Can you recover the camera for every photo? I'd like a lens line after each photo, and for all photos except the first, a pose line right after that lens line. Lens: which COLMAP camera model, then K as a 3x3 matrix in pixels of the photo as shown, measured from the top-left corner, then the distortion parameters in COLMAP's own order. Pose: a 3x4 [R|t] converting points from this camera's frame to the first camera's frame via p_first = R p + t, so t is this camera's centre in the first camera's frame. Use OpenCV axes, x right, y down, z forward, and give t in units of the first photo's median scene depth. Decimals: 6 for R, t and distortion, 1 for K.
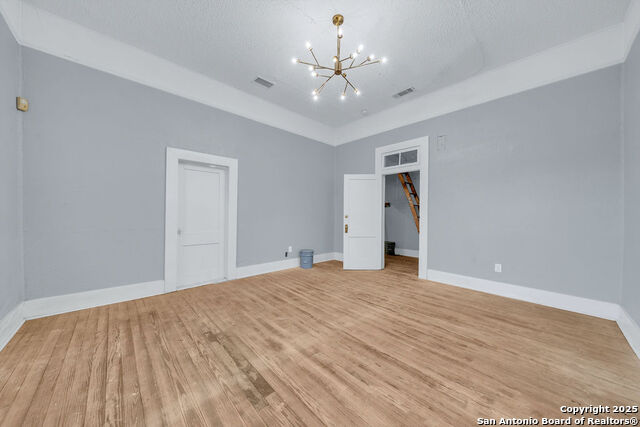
lens RADIAL K [[221.0, 0, 319.5], [0, 221.0, 213.3], [0, 0, 1]] dist [-0.000058, 0.000005]
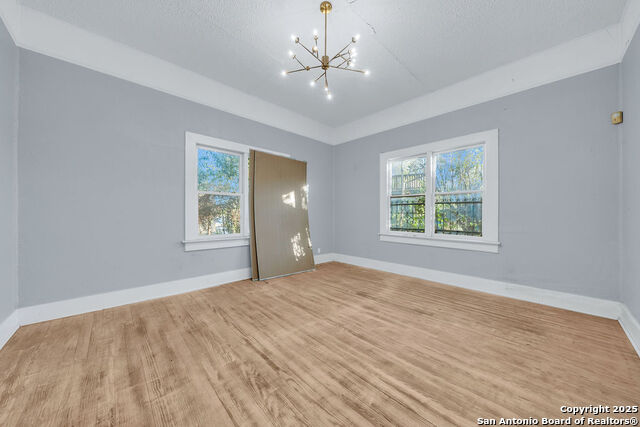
lens RADIAL K [[221.0, 0, 320.5], [0, 221.0, 214.0], [0, 0, 1]] dist [-0.000058, 0.000005]
pose [[-0.999888, -0.014962, 0.000076, 0.096886], [-0.014962, 0.999887, 0.001265, -0.002756], [-0.000095, 0.001264, -0.999999, 2.006484]]
